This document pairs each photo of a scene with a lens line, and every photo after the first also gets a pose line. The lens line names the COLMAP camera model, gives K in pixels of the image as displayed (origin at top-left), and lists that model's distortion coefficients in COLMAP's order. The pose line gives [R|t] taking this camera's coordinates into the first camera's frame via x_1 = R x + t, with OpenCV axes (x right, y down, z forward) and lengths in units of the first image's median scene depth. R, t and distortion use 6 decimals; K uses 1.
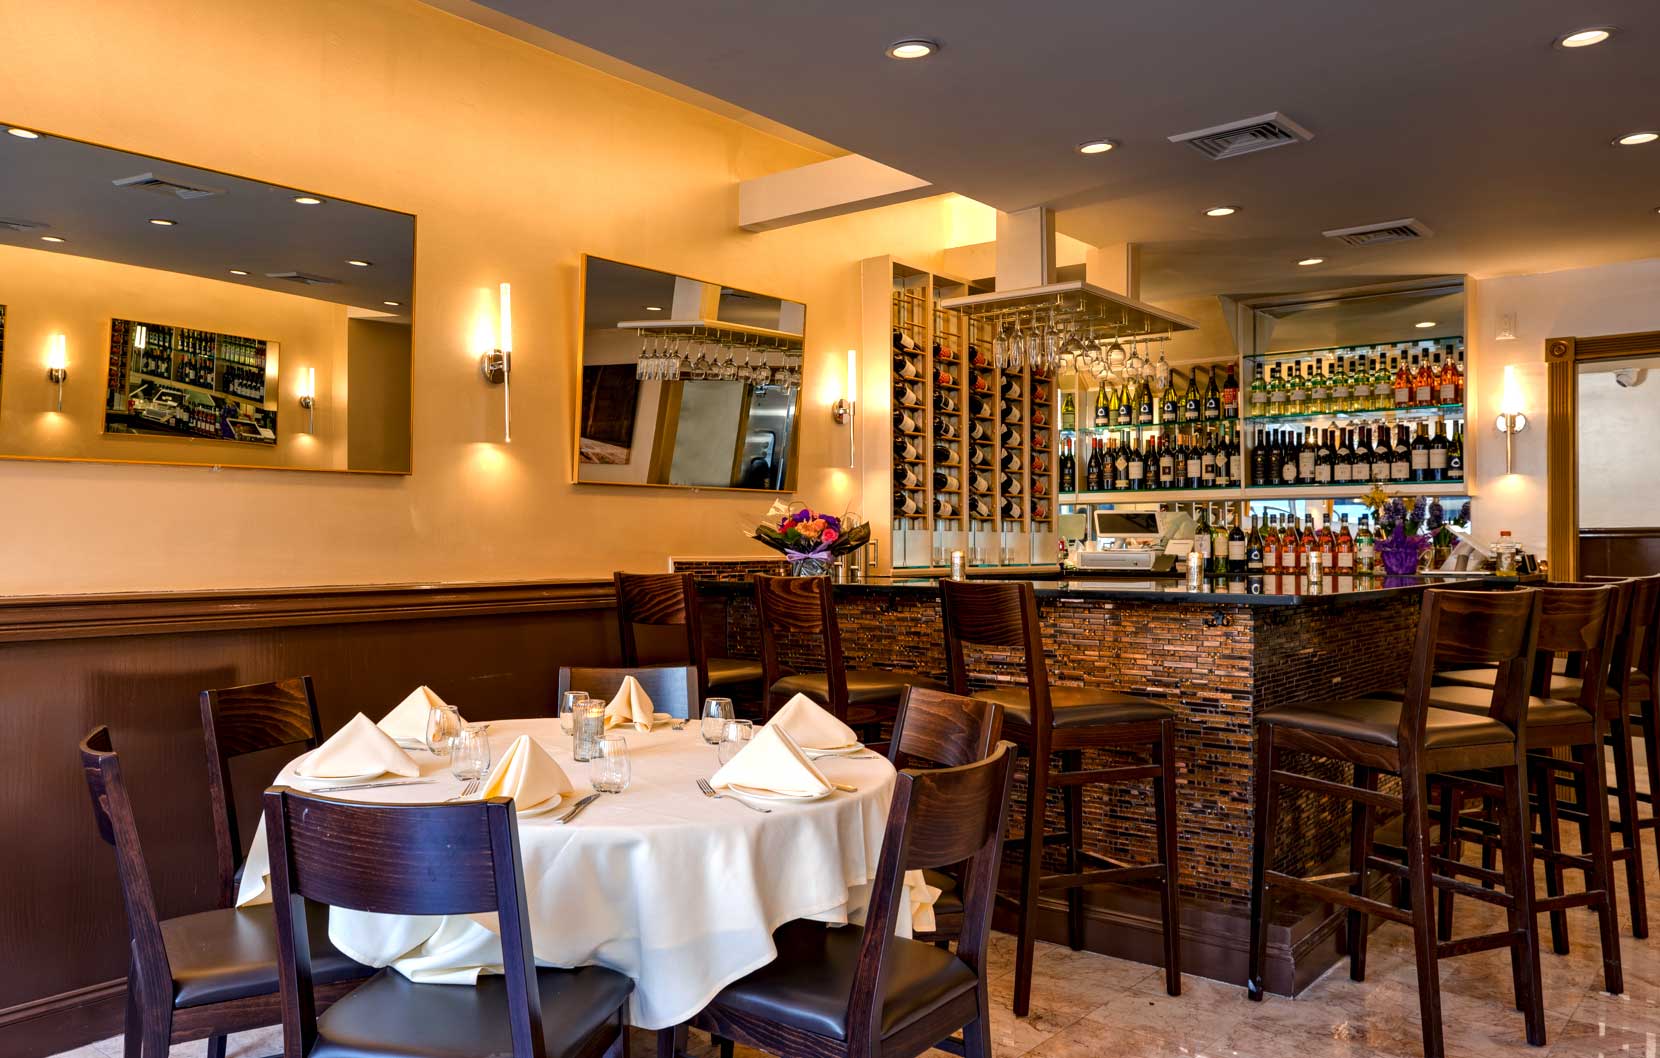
lens RADIAL K [[1295.5, 0, 666.4], [0, 1295.5, 532.3], [0, 0, 1]] dist [0.004172, 0.009065]
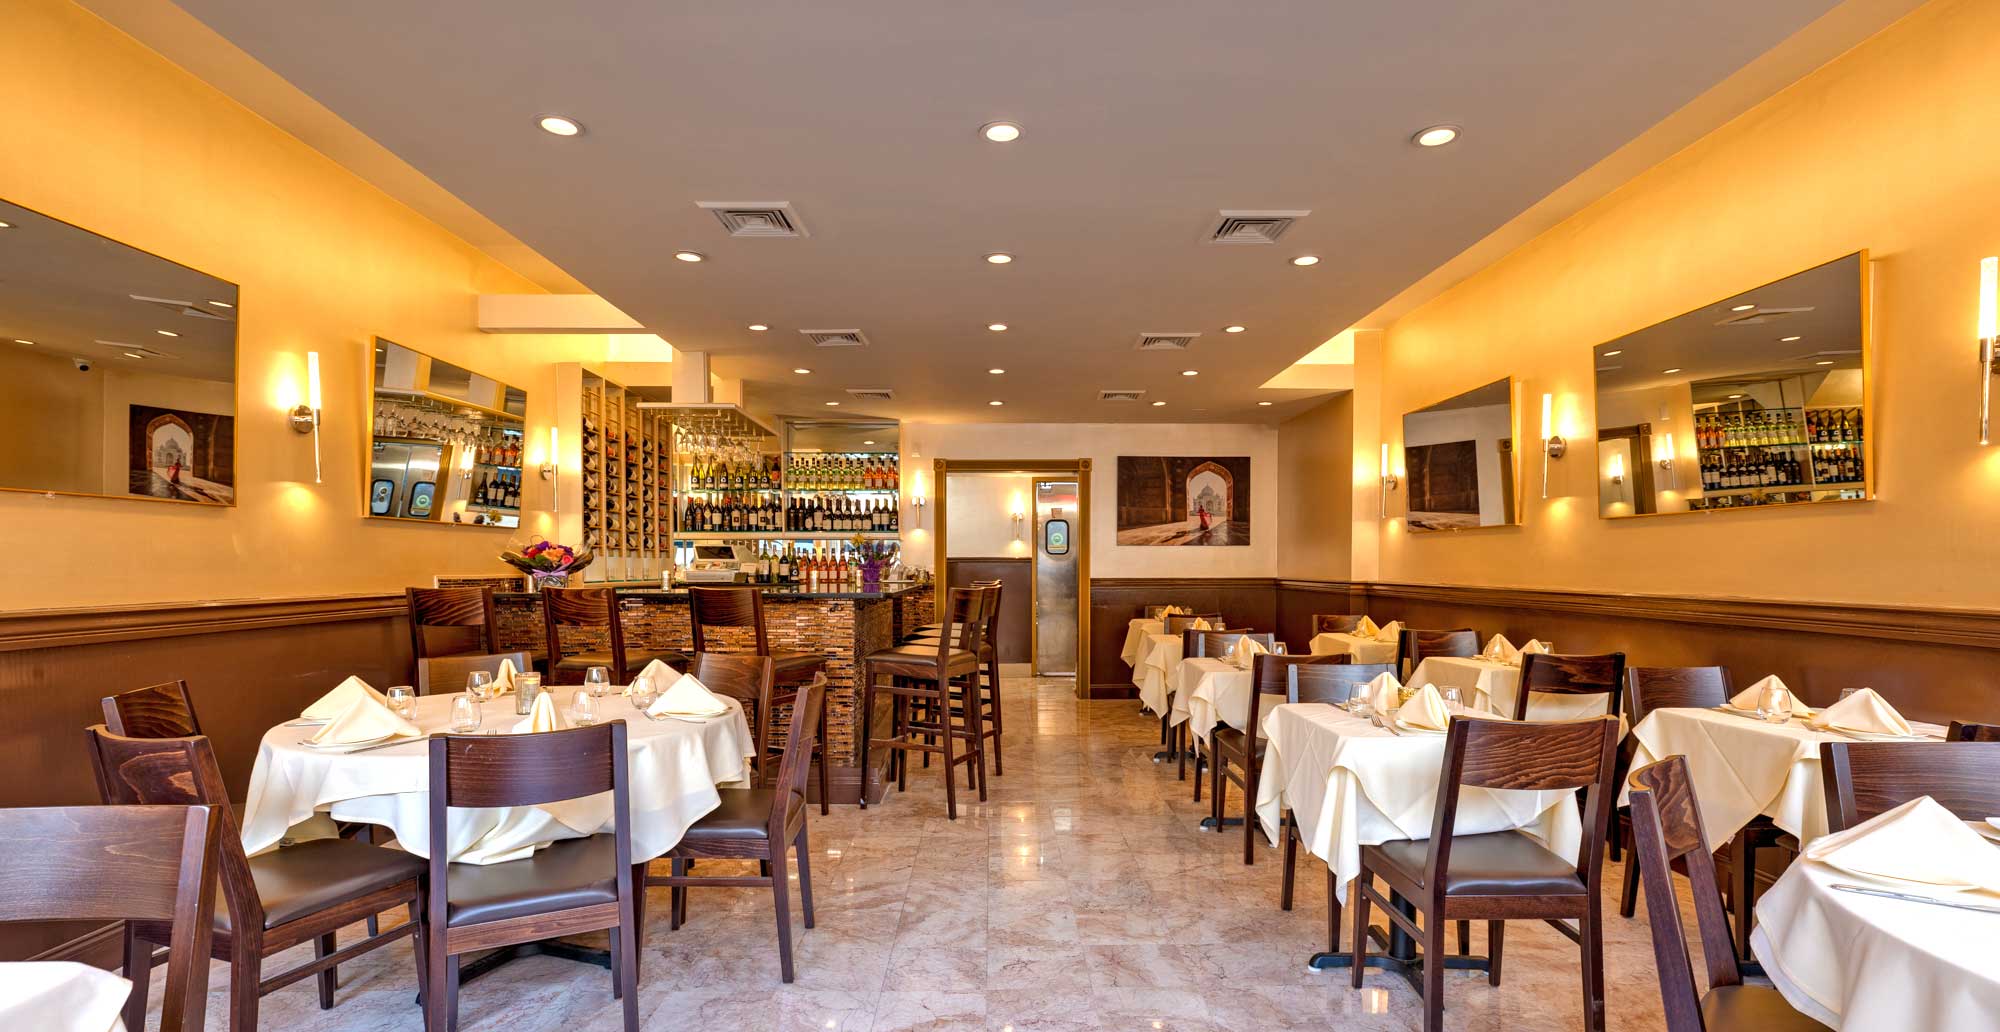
lens RADIAL K [[911.6, 0, 1008.6], [0, 911.6, 584.9], [0, 0, 1]] dist [0.001374, 0.000518]
pose [[0.727959, -0.014280, 0.685472, -0.165040], [-0.006356, 0.999600, 0.027575, -0.000682], [-0.685592, -0.024430, 0.727576, -0.053188]]
